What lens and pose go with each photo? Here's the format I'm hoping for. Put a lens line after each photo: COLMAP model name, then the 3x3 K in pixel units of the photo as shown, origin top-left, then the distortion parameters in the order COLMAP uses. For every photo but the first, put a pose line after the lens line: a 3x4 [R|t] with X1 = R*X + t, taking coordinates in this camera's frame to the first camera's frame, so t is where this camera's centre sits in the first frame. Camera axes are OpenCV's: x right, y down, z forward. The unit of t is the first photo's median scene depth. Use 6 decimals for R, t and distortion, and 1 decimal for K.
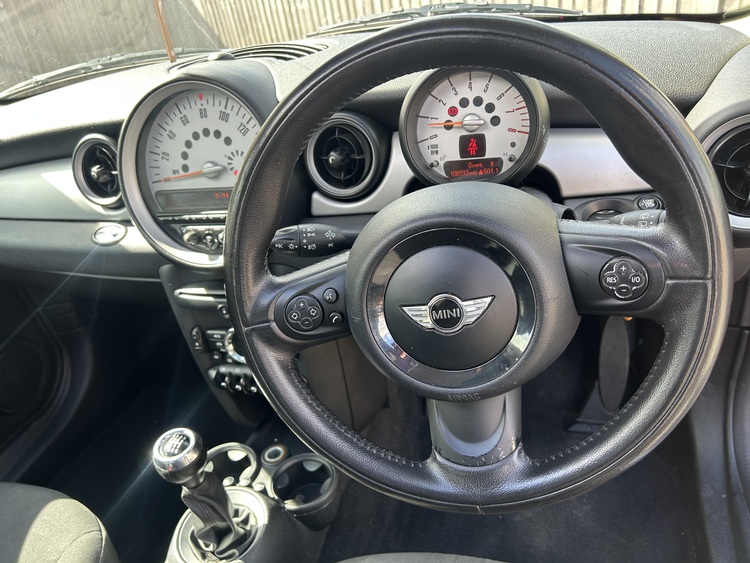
lens RADIAL K [[575.5, 0, 374.0], [0, 575.5, 295.1], [0, 0, 1]] dist [0.076693, -0.090639]
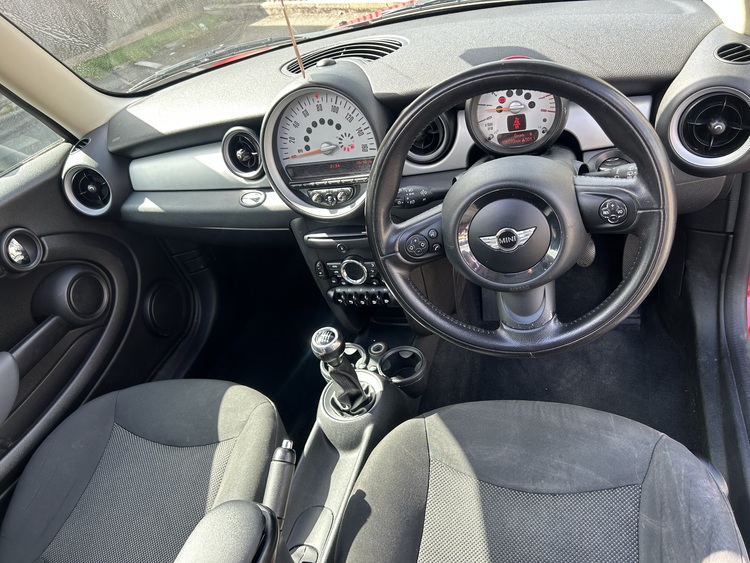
lens RADIAL K [[575.5, 0, 374.0], [0, 575.5, 295.1], [0, 0, 1]] dist [0.076693, -0.090639]
pose [[0.995648, -0.064223, -0.067536, -0.103902], [0.071983, 0.990213, 0.119572, -0.024461], [0.059195, -0.123913, 0.990526, -0.466911]]
